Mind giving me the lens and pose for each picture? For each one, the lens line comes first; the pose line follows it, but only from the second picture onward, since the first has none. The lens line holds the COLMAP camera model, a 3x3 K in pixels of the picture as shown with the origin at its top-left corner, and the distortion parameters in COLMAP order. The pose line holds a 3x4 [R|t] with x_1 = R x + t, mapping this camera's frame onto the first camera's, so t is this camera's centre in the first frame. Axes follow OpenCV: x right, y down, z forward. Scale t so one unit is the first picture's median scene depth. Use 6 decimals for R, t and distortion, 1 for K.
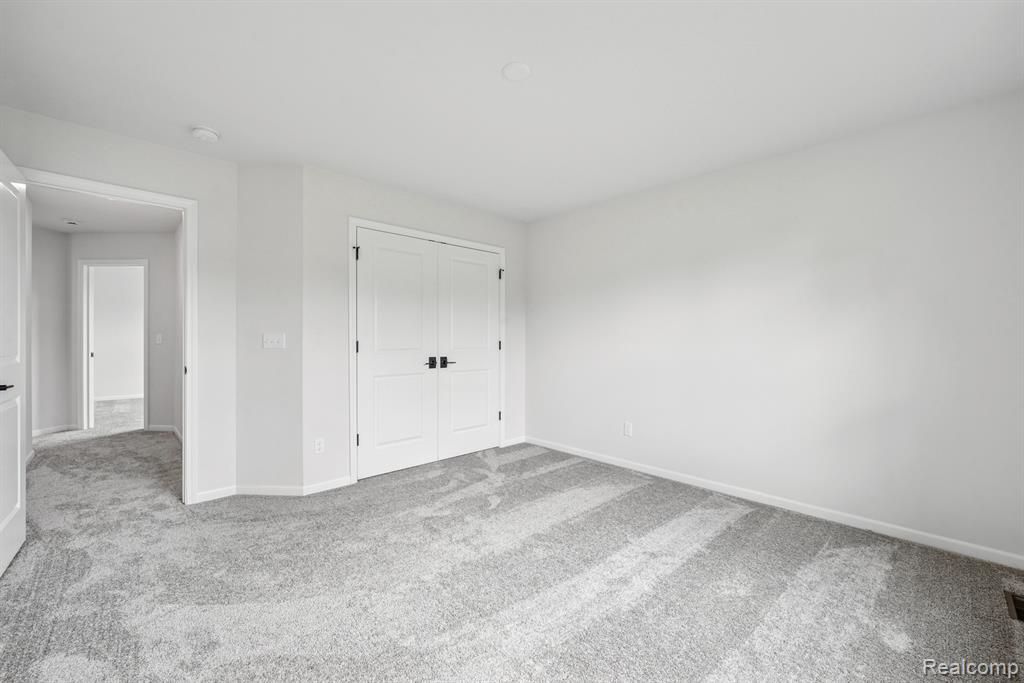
lens RADIAL K [[404.9, 0, 511.0], [0, 404.9, 339.9], [0, 0, 1]] dist [-0.000583, 0.000186]
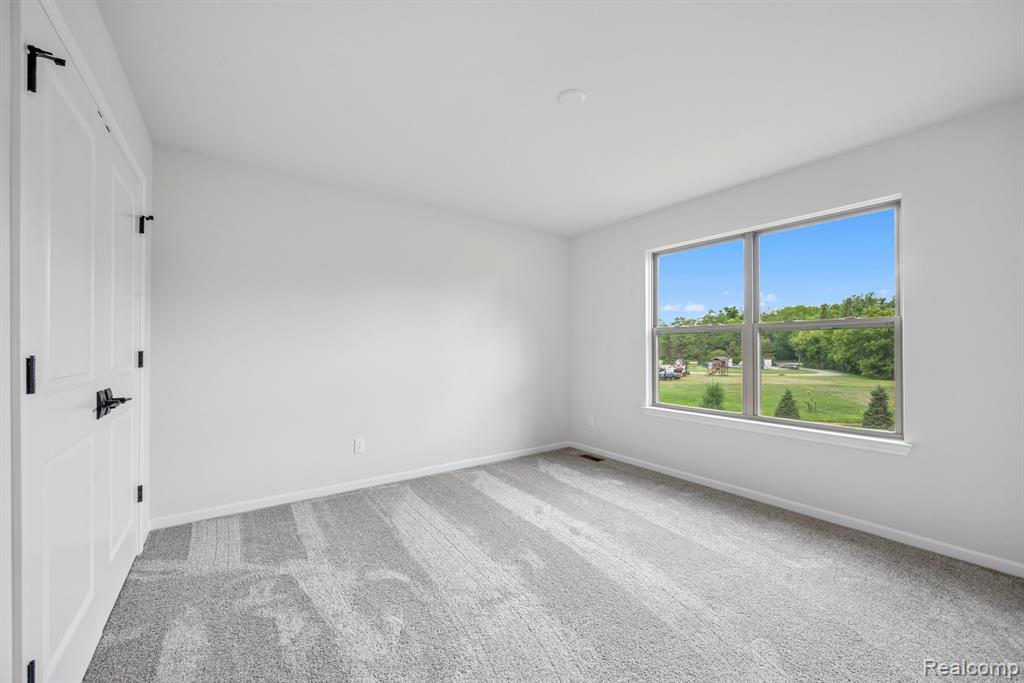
lens RADIAL K [[404.9, 0, 511.0], [0, 404.9, 339.9], [0, 0, 1]] dist [-0.000583, 0.000186]
pose [[0.136707, 0.011430, 0.990546, -0.683472], [-0.001639, 0.999935, -0.011313, -0.007794], [-0.990610, -0.000077, 0.136717, 0.648177]]
